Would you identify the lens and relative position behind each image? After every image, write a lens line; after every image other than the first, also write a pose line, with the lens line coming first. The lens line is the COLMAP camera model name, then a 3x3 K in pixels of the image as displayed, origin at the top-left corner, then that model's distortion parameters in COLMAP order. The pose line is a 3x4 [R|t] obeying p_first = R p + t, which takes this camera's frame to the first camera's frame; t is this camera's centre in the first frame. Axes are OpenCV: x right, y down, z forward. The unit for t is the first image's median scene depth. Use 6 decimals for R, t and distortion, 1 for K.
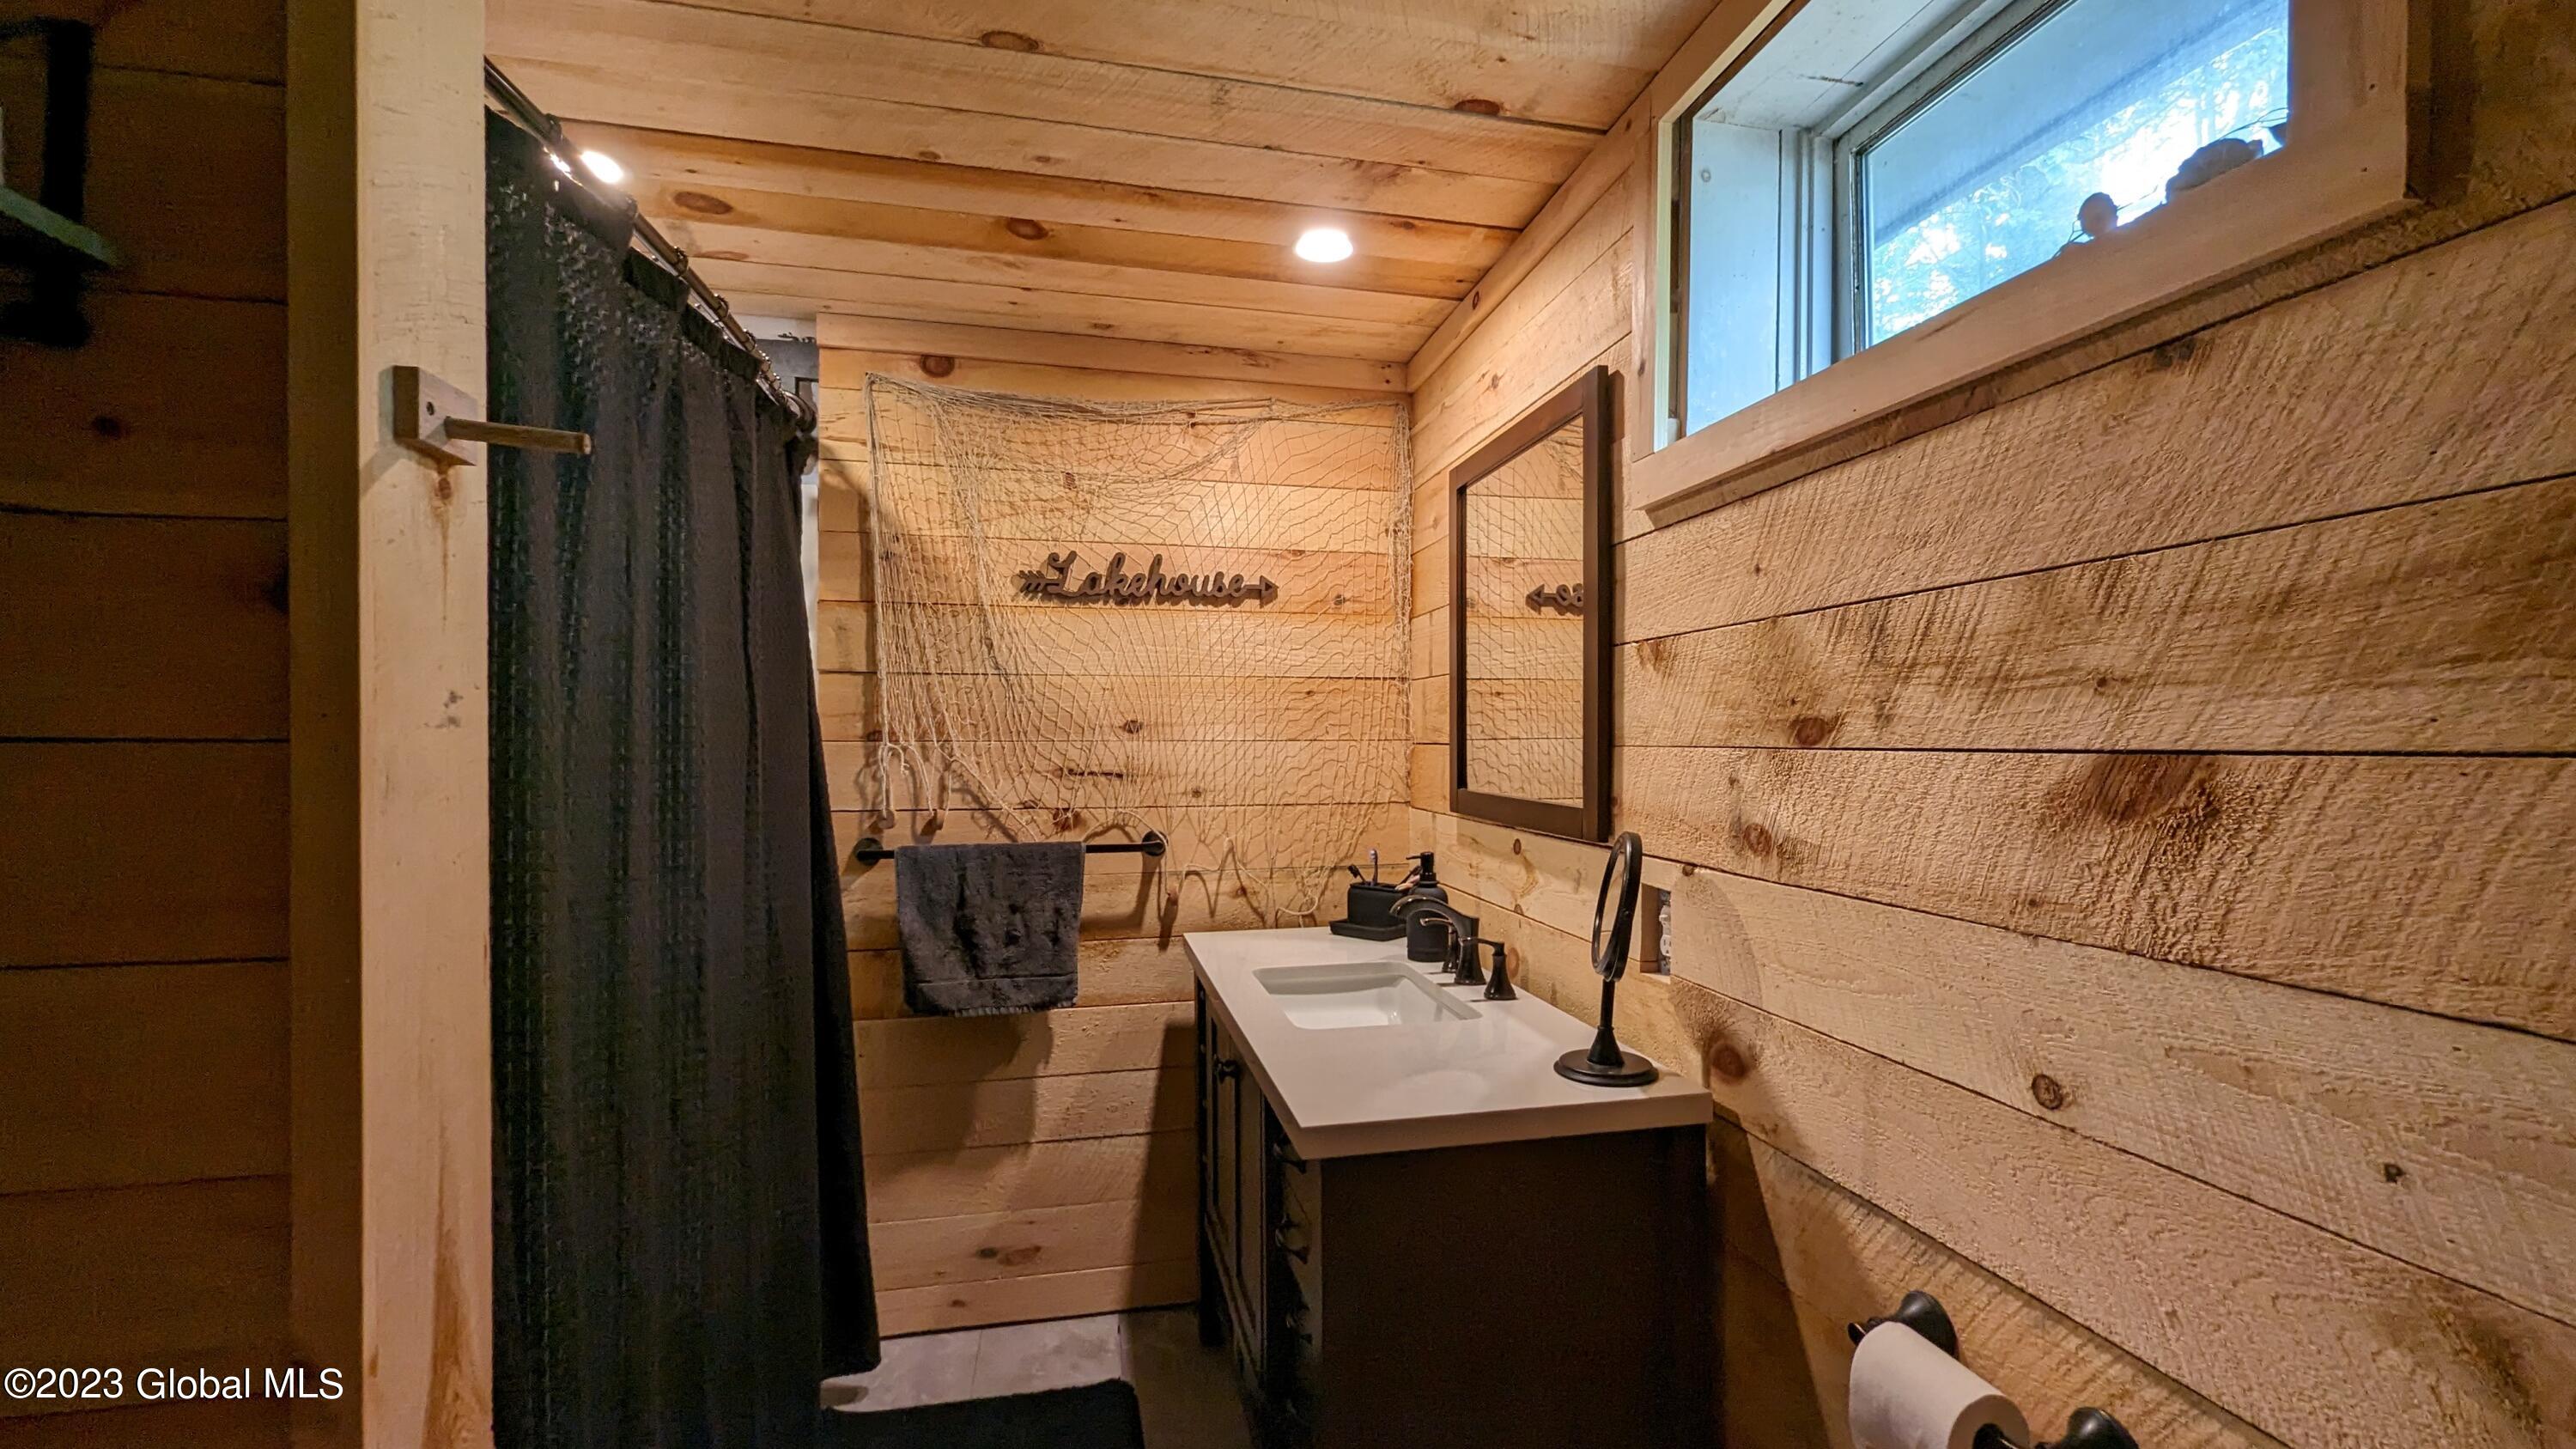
lens RADIAL K [[1059.3, 0, 1294.7], [0, 1059.3, 735.5], [0, 0, 1]] dist [-0.001957, 0.000225]
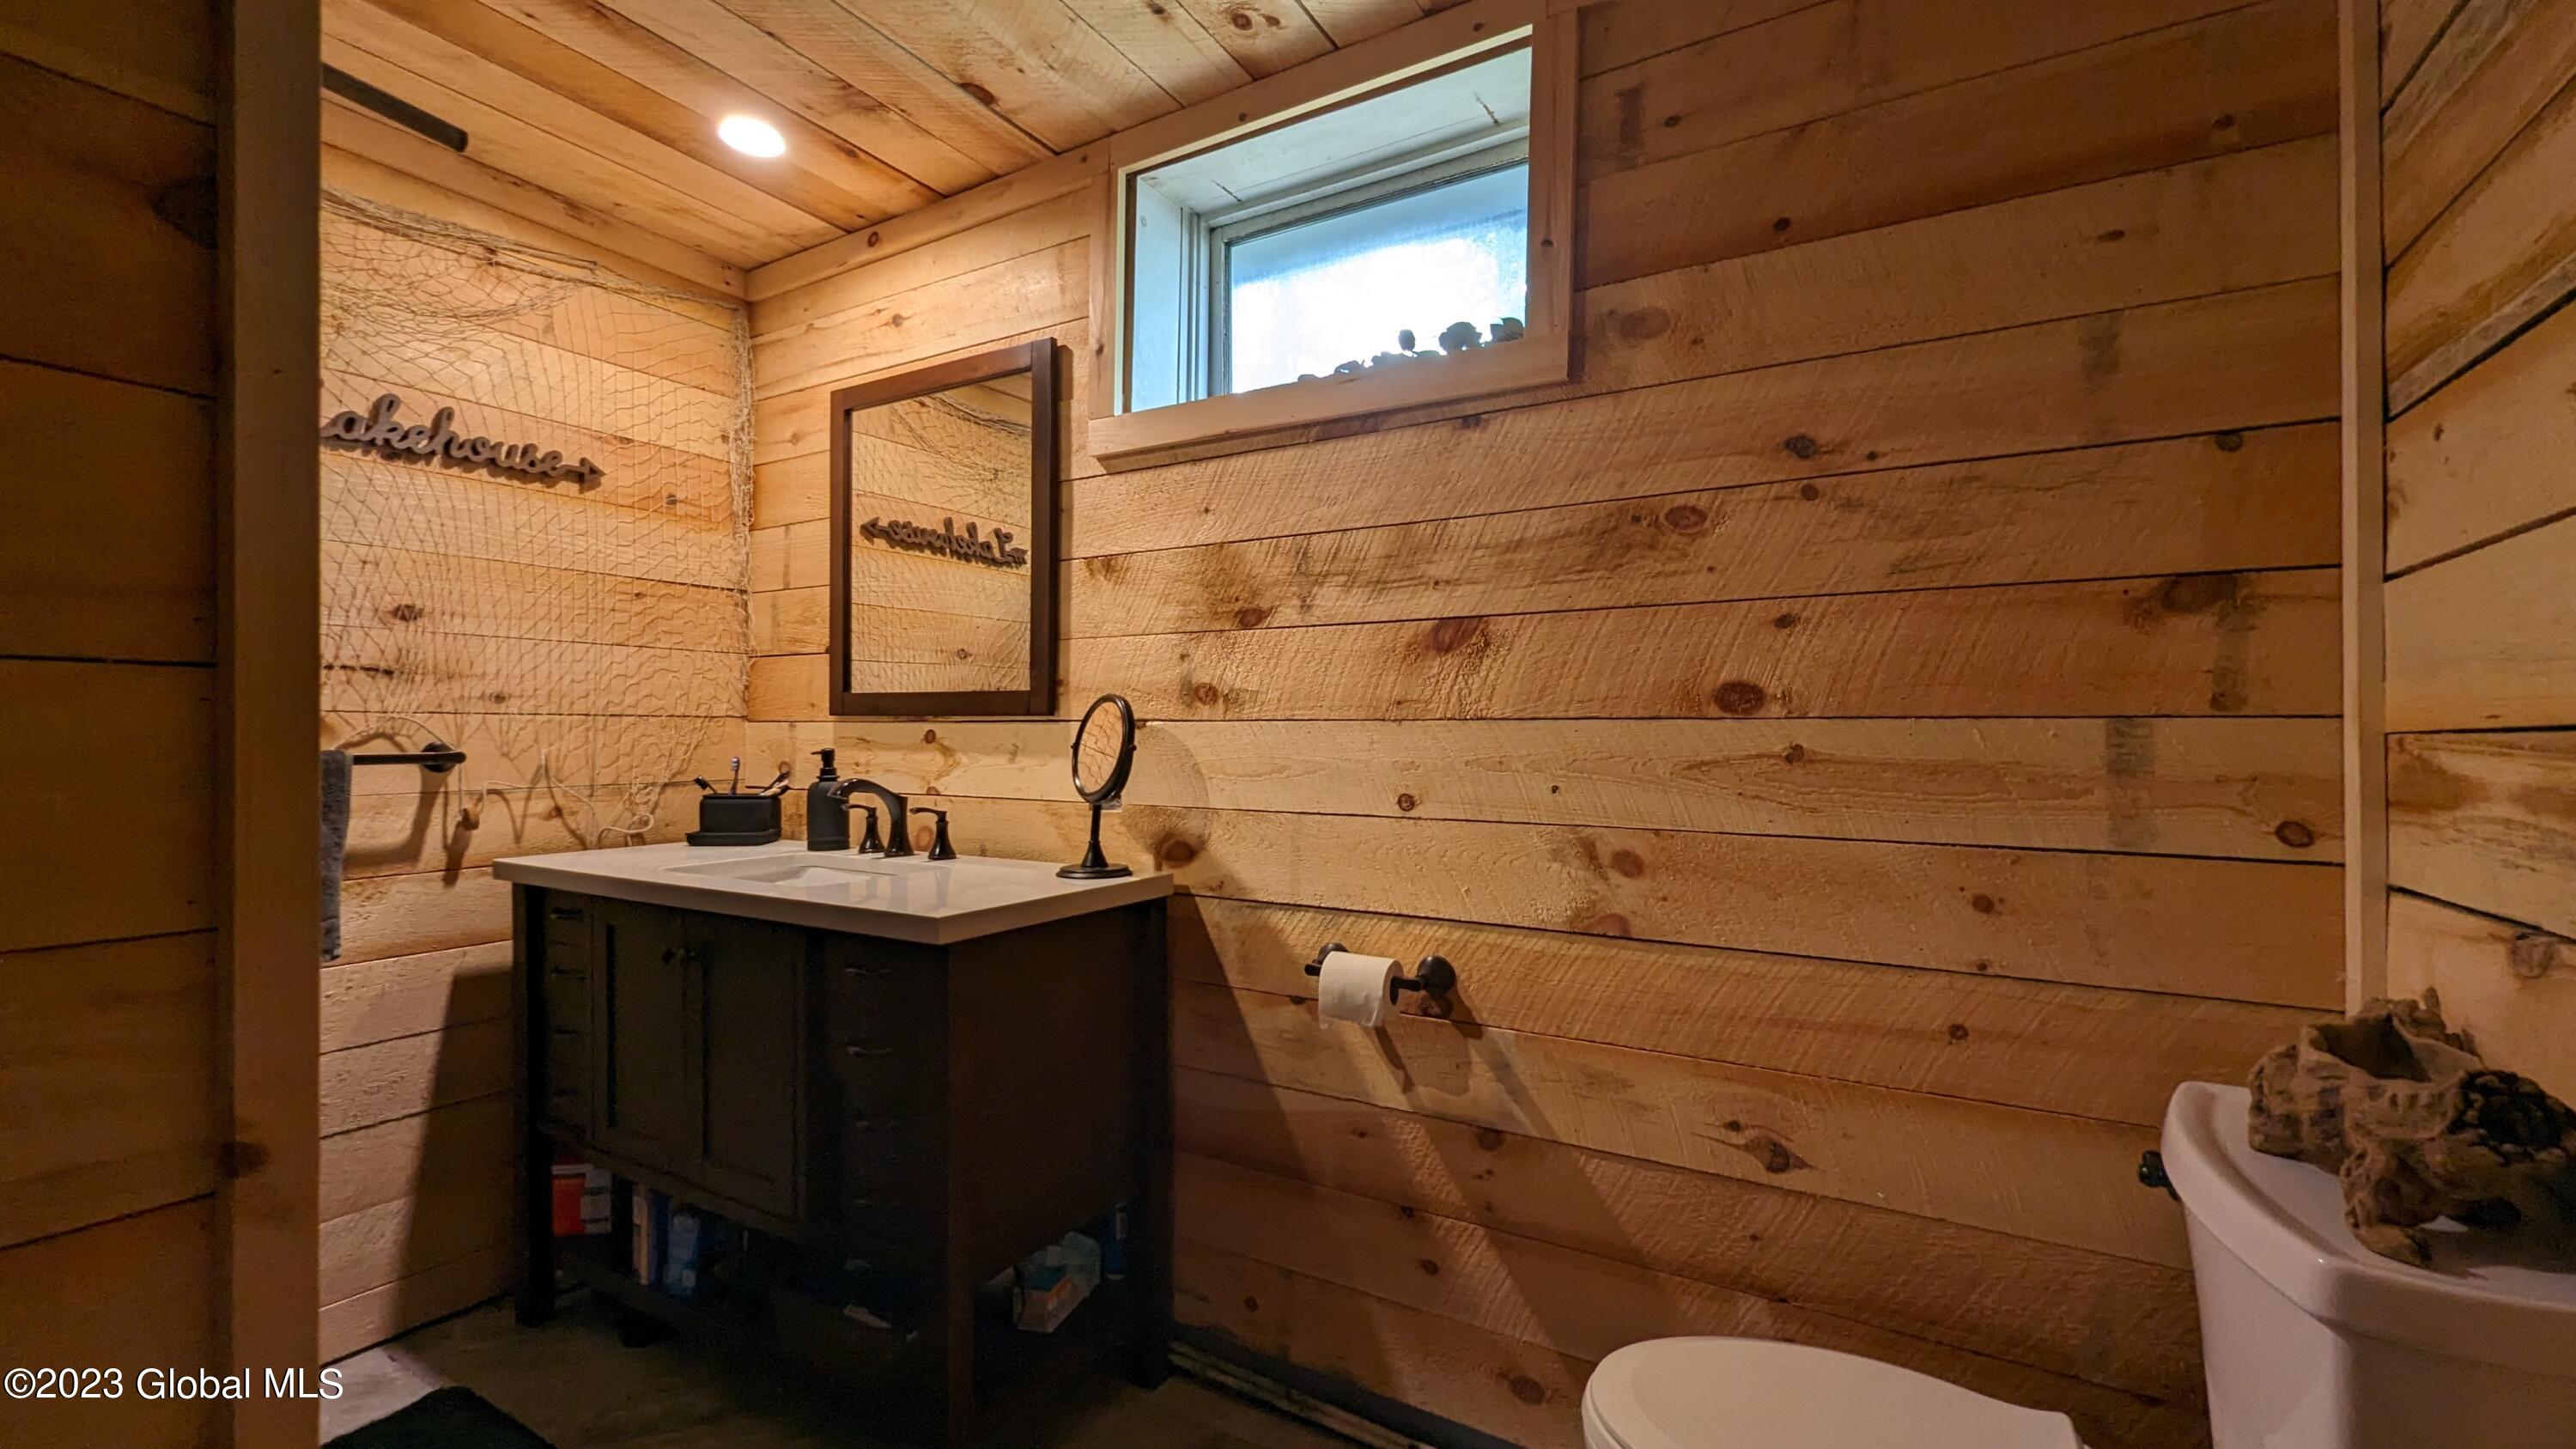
lens RADIAL K [[1059.3, 0, 1291.8], [0, 1059.3, 730.7], [0, 0, 1]] dist [-0.001957, 0.000225]
pose [[0.680101, 0.005594, 0.733098, -0.439292], [-0.008963, 0.999960, 0.000685, 0.115413], [-0.733064, -0.007037, 0.680123, -0.069903]]
